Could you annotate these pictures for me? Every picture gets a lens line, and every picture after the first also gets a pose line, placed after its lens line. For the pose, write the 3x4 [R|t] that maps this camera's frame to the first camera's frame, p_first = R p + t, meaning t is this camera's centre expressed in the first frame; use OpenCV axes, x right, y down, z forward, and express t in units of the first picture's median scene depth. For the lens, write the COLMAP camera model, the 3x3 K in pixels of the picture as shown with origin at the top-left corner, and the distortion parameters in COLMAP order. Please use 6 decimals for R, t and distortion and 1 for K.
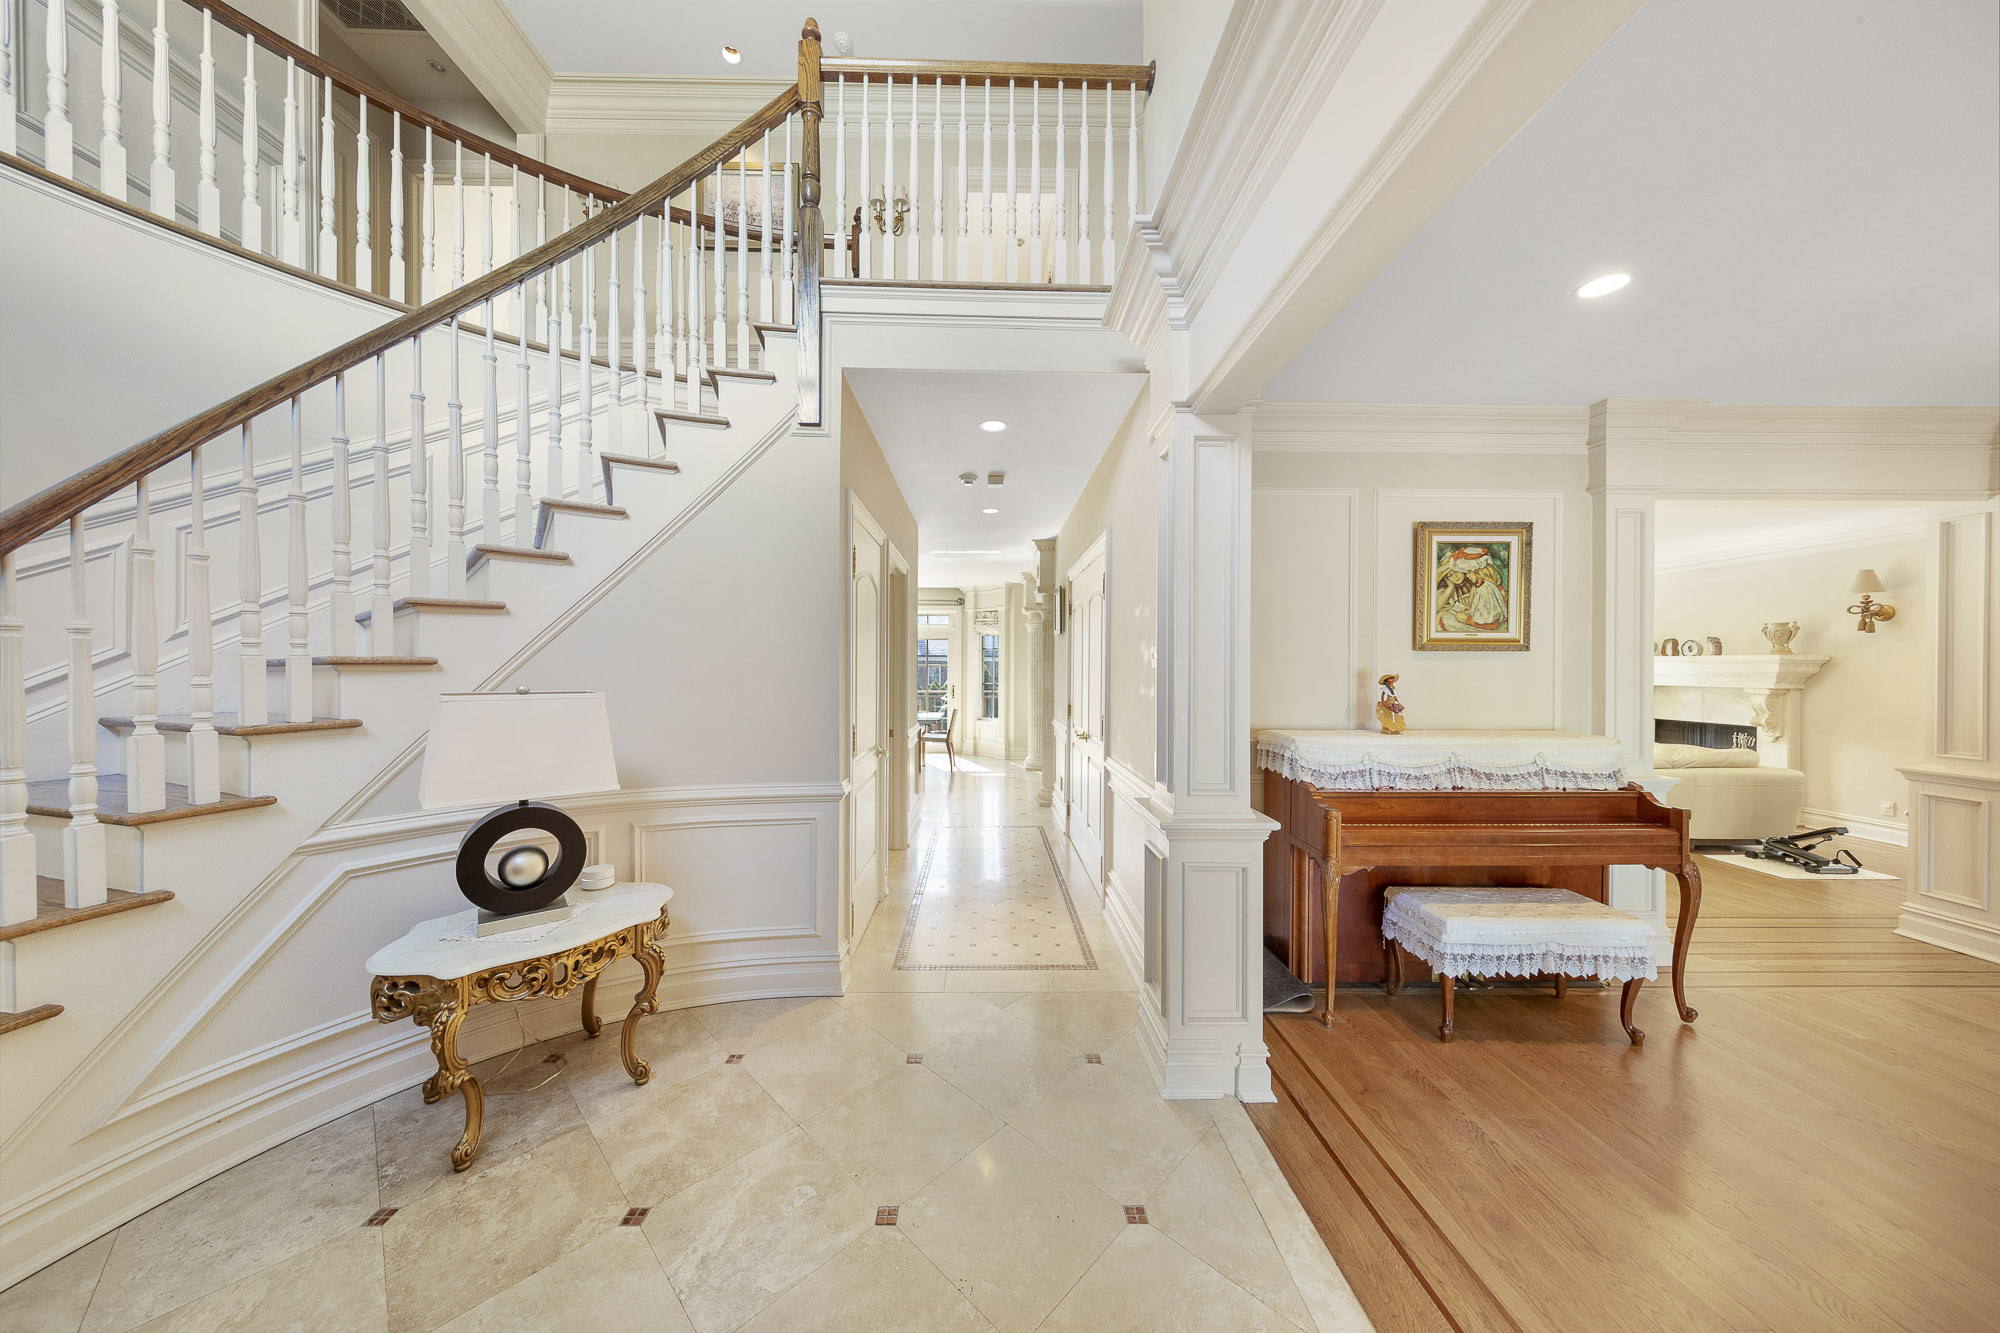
lens RADIAL K [[635.2, 0, 984.6], [0, 635.2, 666.9], [0, 0, 1]] dist [0.001209, -0.000809]
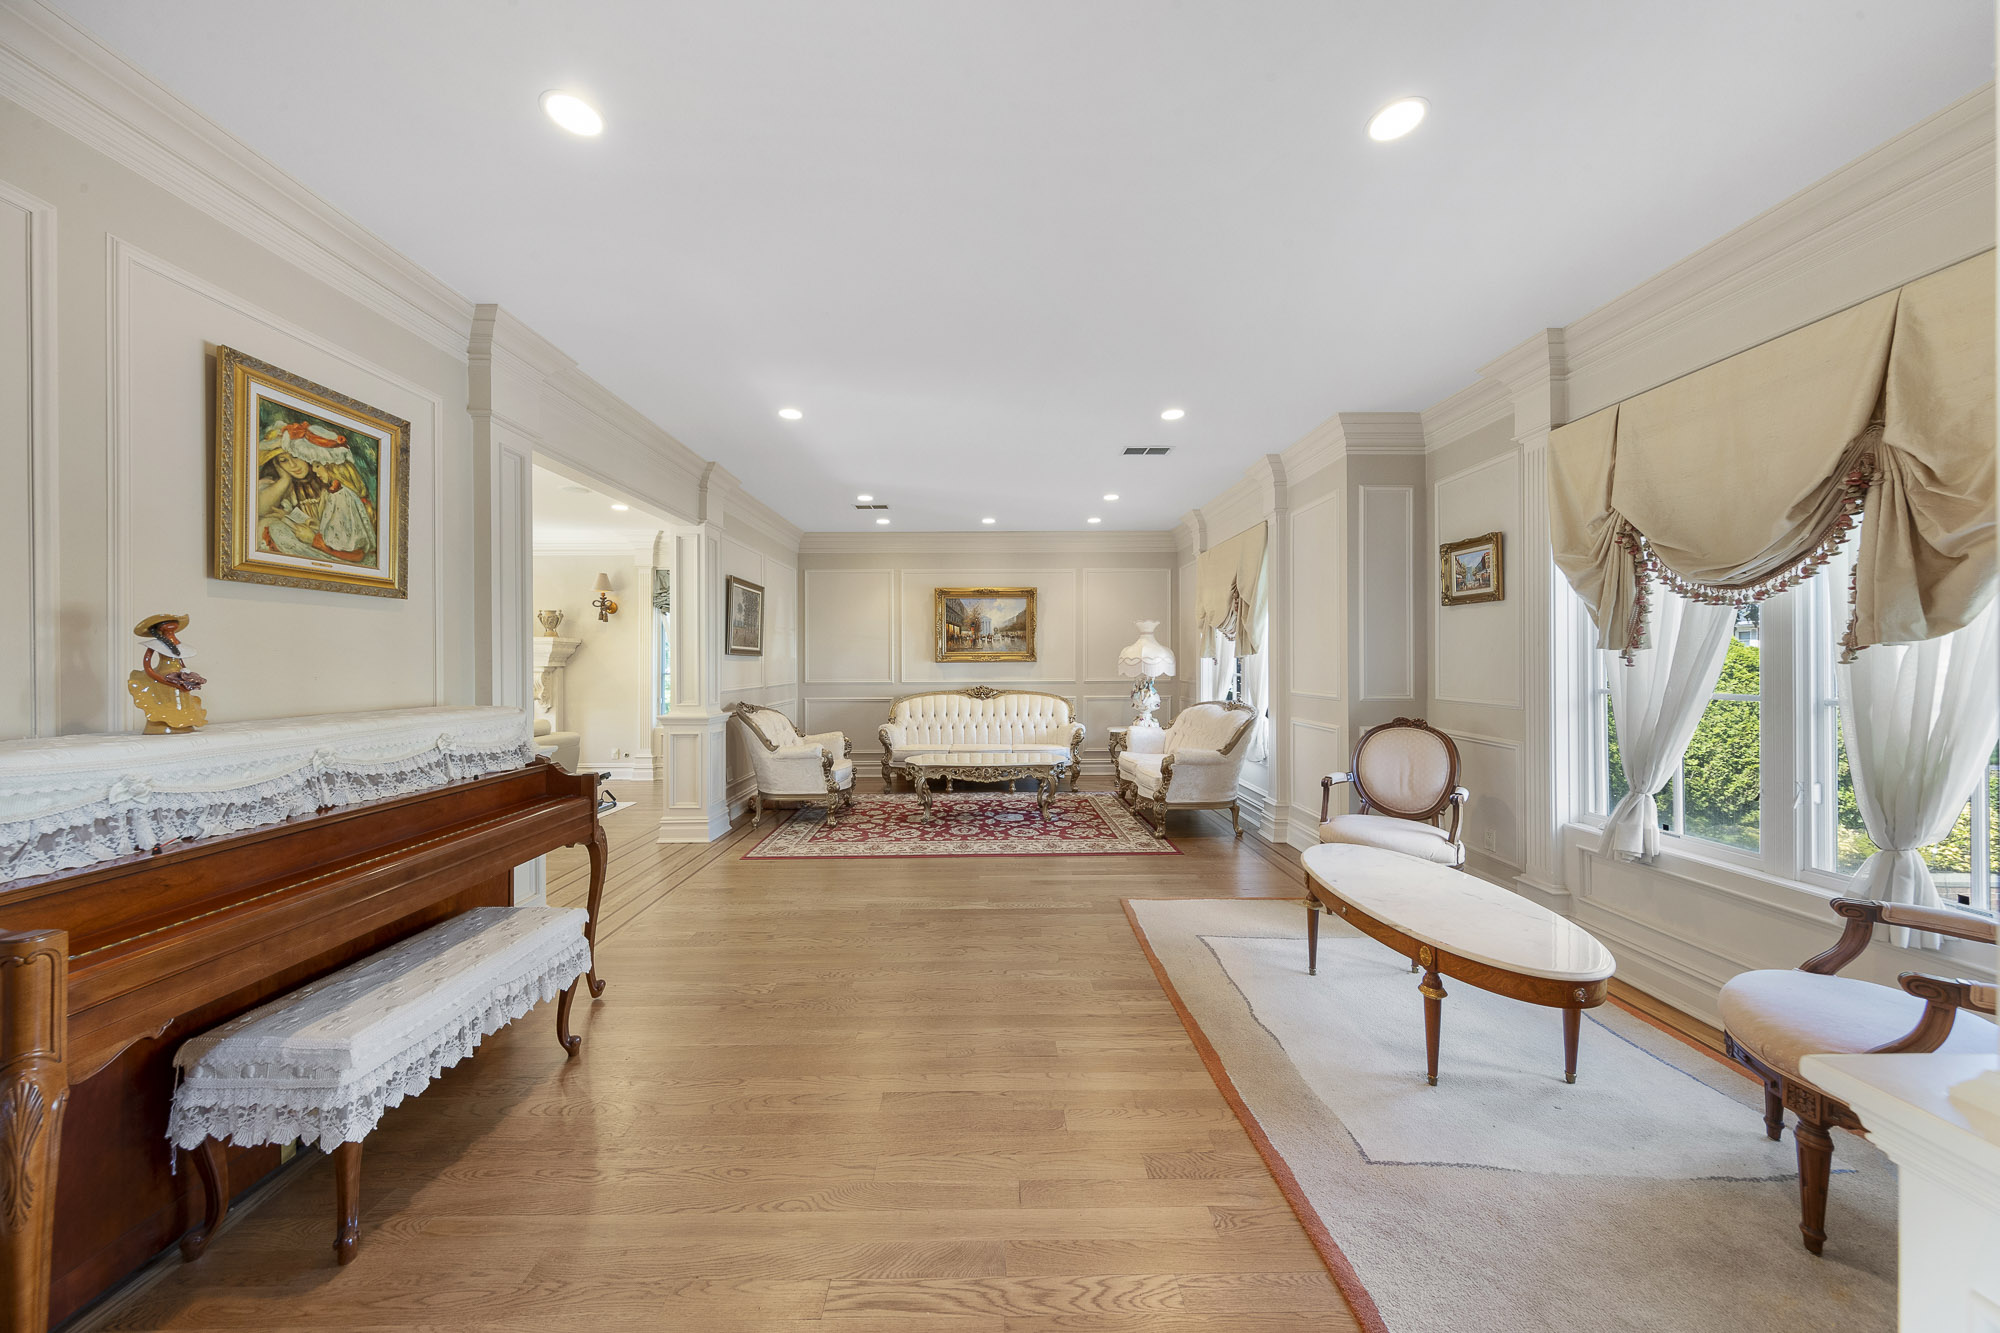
lens RADIAL K [[635.2, 0, 996.7], [0, 635.2, 663.8], [0, 0, 1]] dist [0.001209, -0.000809]
pose [[-0.008662, -0.005582, 0.999947, 0.126213], [0.005493, 0.999969, 0.005630, 0.048596], [-0.999947, 0.005542, -0.008631, 0.333788]]
